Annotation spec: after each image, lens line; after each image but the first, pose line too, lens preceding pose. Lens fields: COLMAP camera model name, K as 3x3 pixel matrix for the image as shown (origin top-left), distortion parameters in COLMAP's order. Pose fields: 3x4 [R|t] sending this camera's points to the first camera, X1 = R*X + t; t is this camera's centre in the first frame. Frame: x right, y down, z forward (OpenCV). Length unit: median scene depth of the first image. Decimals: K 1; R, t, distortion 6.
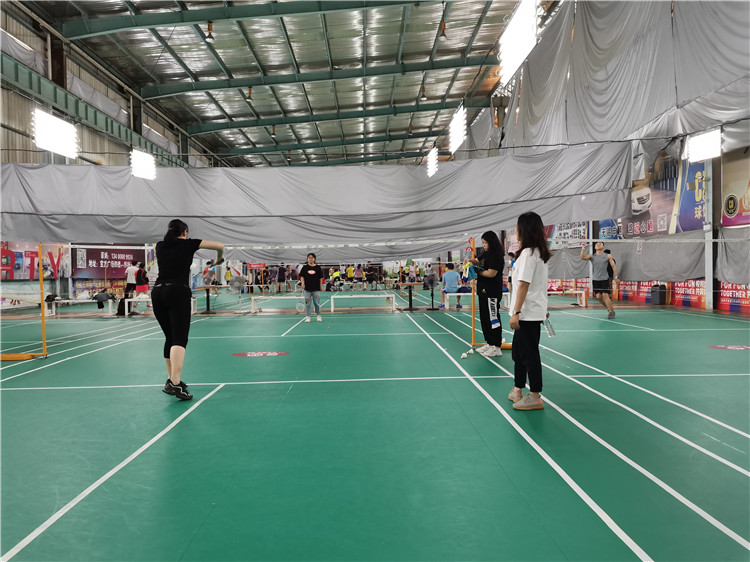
lens RADIAL K [[558.9, 0, 375.0], [0, 558.9, 281.0], [0, 0, 1]] dist [0.078025, -0.111686]
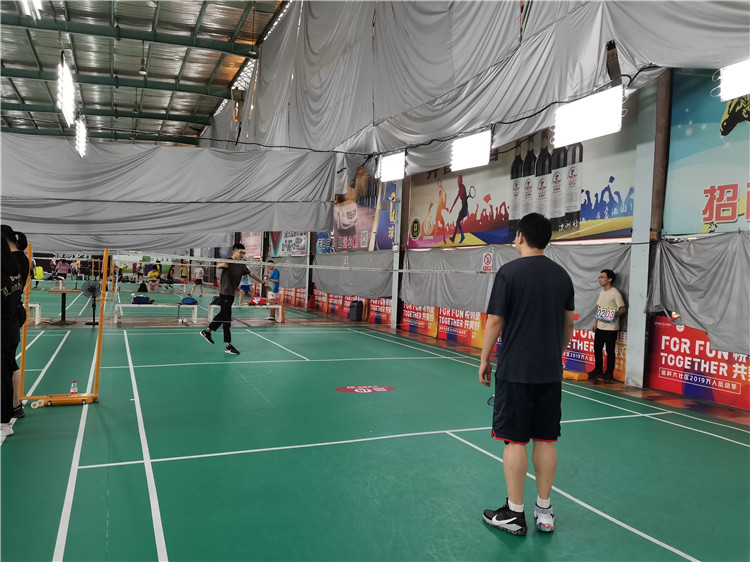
lens RADIAL K [[560.7, 0, 372.1], [0, 560.7, 282.9], [0, 0, 1]] dist [0.099117, -0.109526]
pose [[0.915905, 0.047403, 0.398585, 0.135902], [-0.049353, 0.998767, -0.005374, -0.022315], [-0.398349, -0.014749, 0.917116, 0.082146]]
